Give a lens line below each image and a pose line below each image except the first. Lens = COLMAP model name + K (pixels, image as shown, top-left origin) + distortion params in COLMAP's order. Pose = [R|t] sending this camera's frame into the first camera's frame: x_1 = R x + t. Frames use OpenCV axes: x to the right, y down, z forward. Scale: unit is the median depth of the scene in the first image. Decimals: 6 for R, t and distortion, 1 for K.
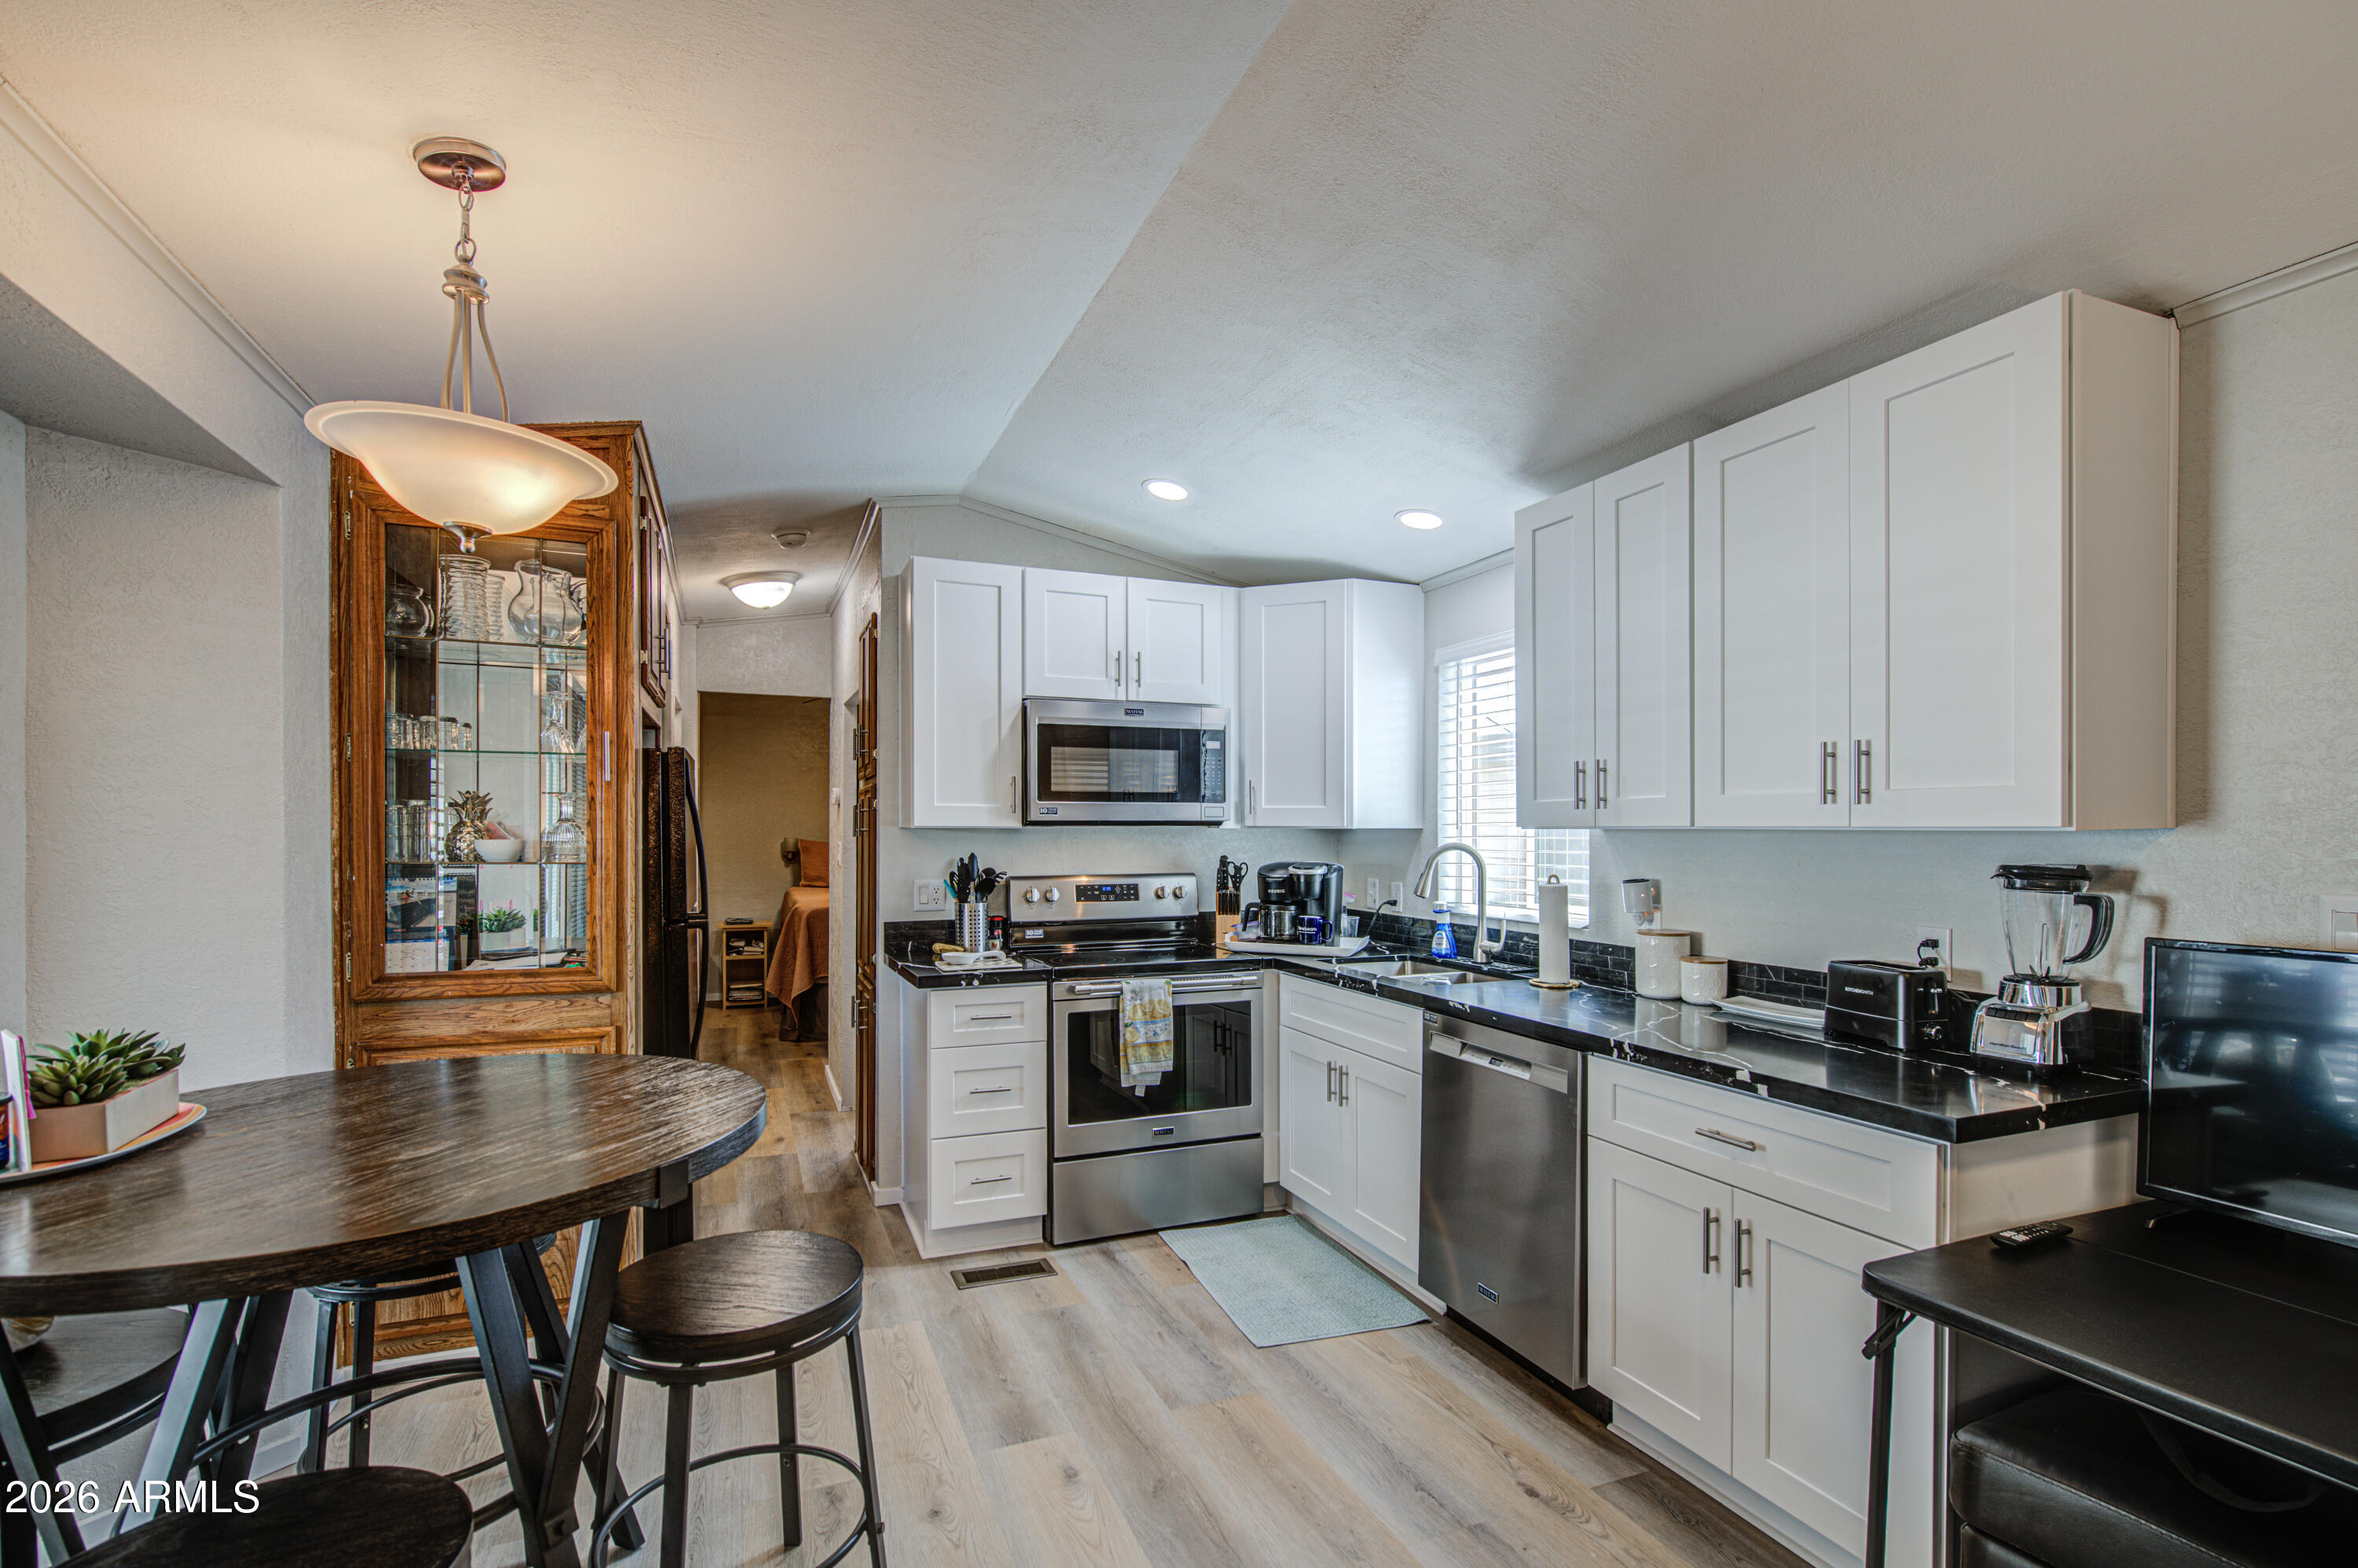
lens RADIAL K [[1051.8, 0, 1180.1], [0, 1051.8, 814.3], [0, 0, 1]] dist [-0.000764, -0.000509]
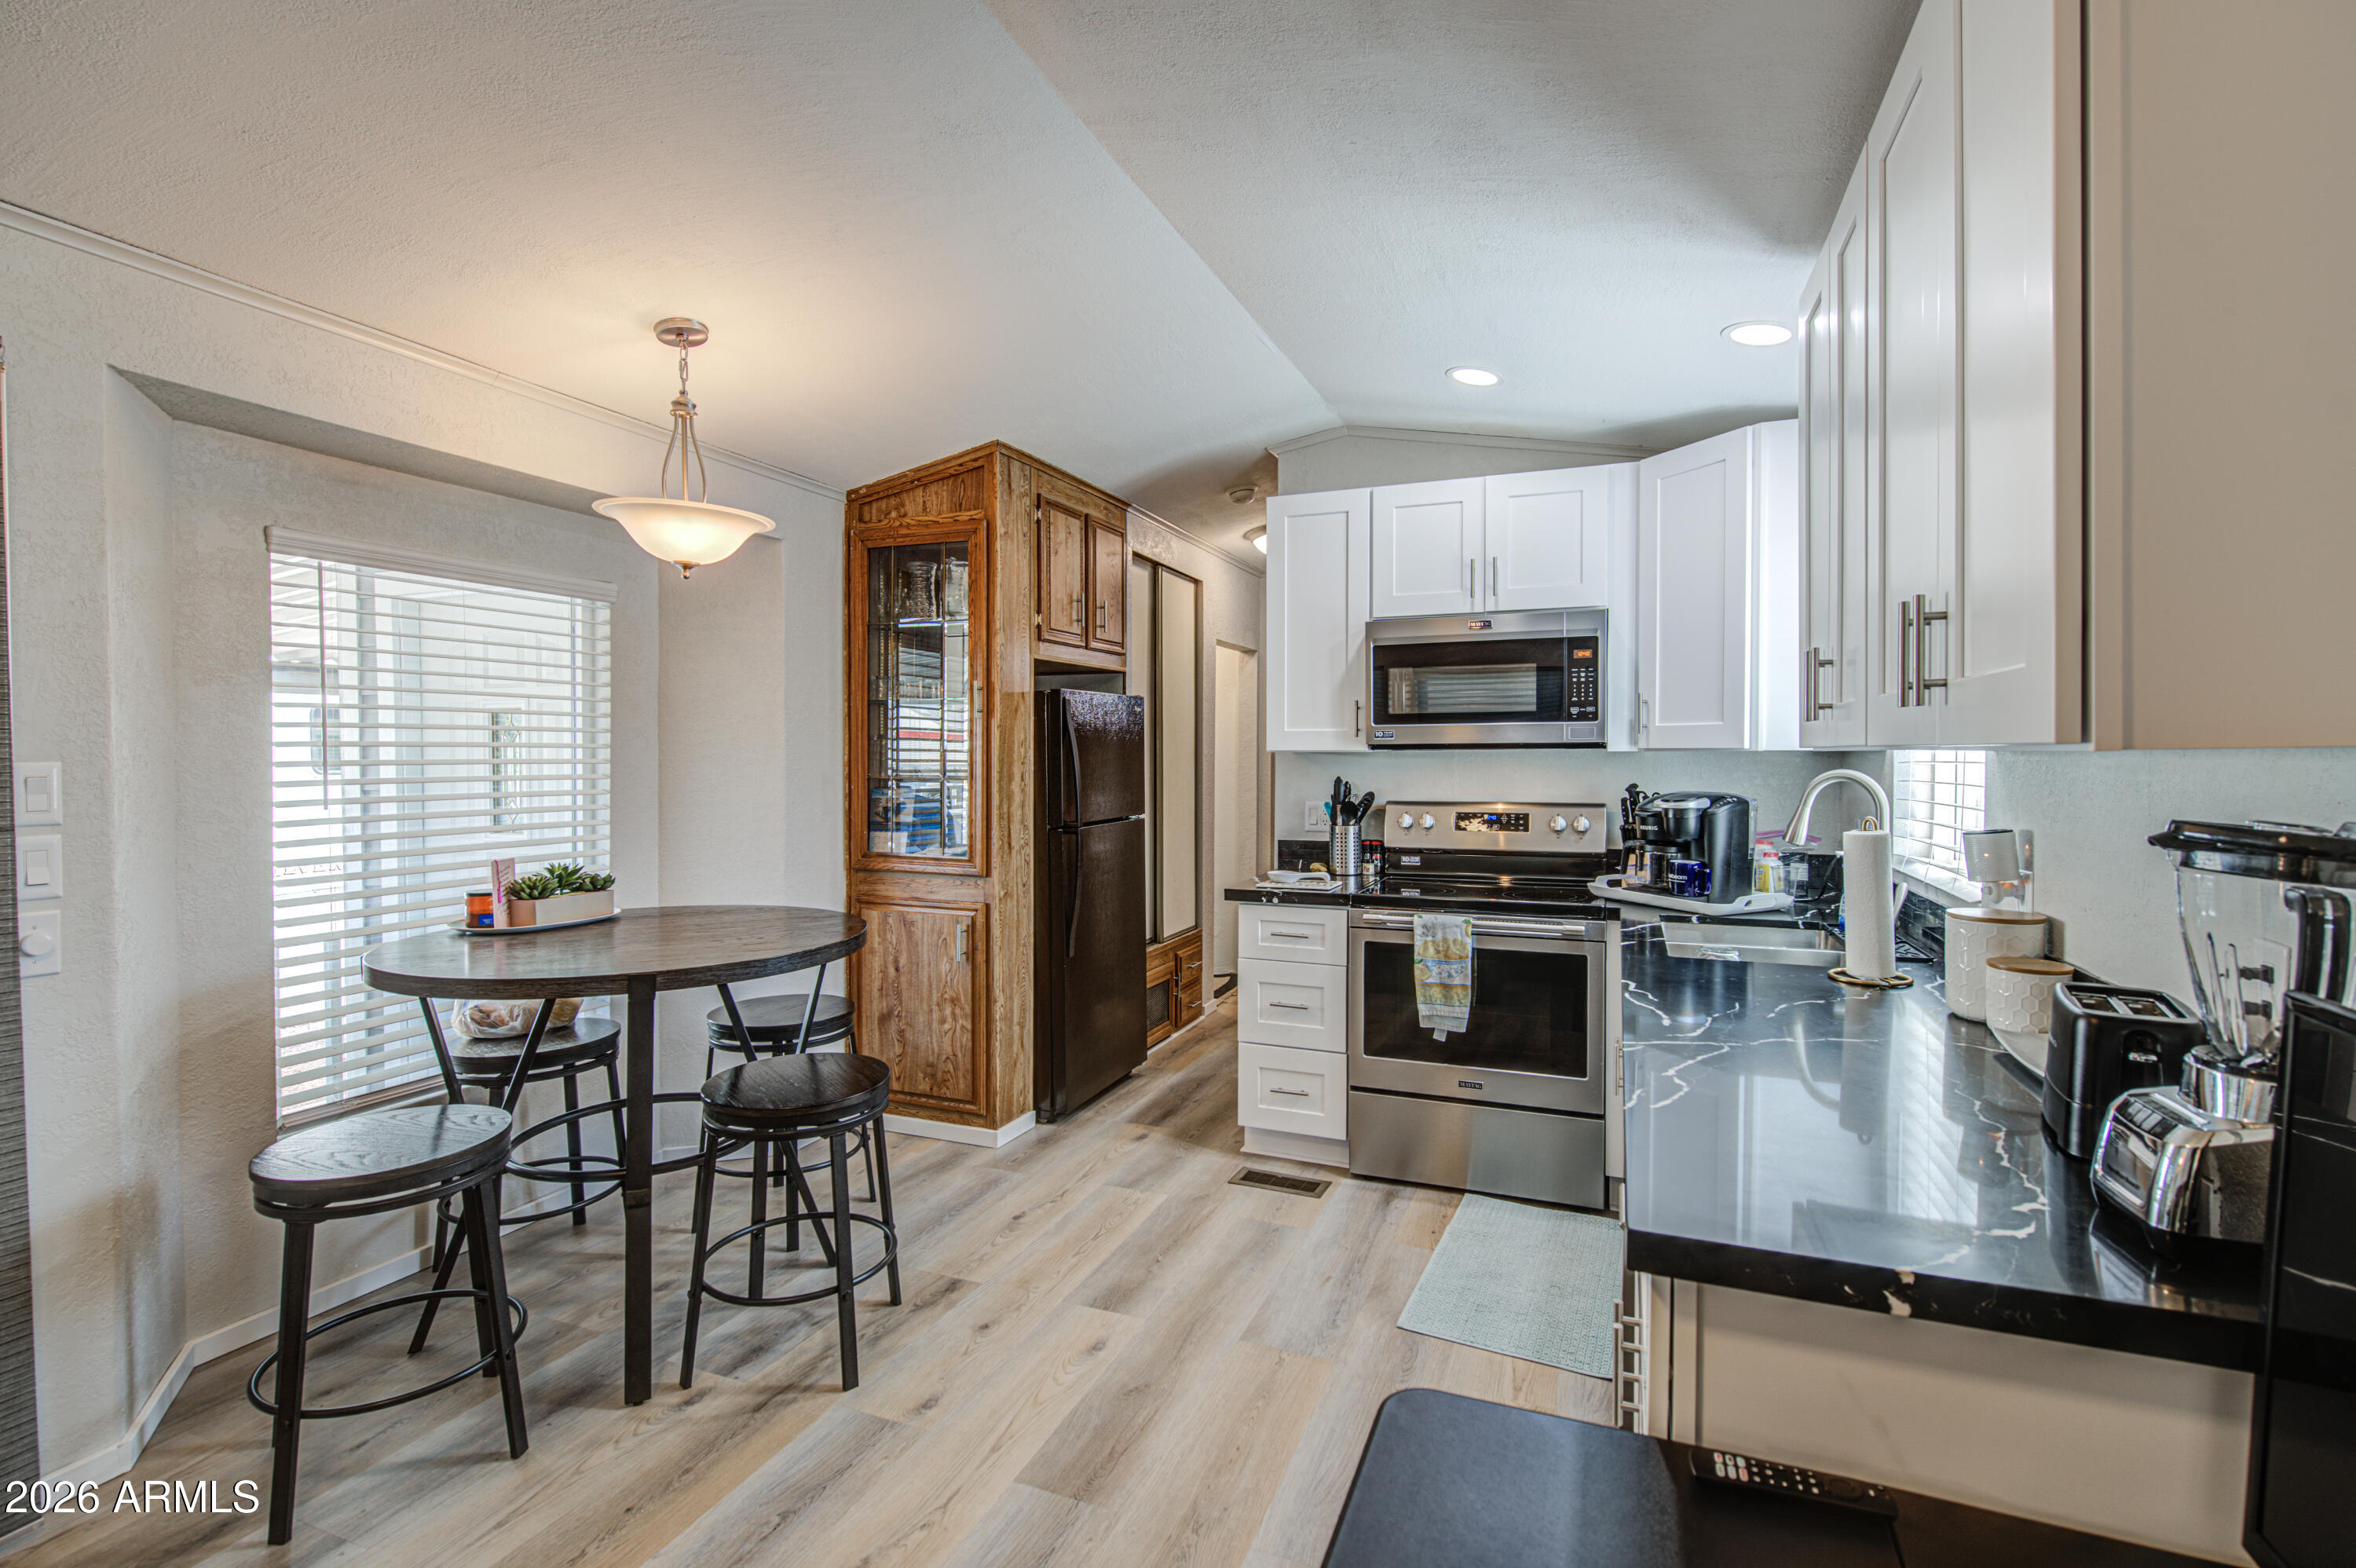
lens RADIAL K [[1054.8, 0, 1188.2], [0, 1054.8, 749.7], [0, 0, 1]] dist [-0.002247, -0.000227]
pose [[0.718392, -0.005762, -0.695614, 0.455639], [0.013112, 0.999900, 0.005259, 0.003670], [0.695515, -0.012899, 0.718396, 0.182823]]
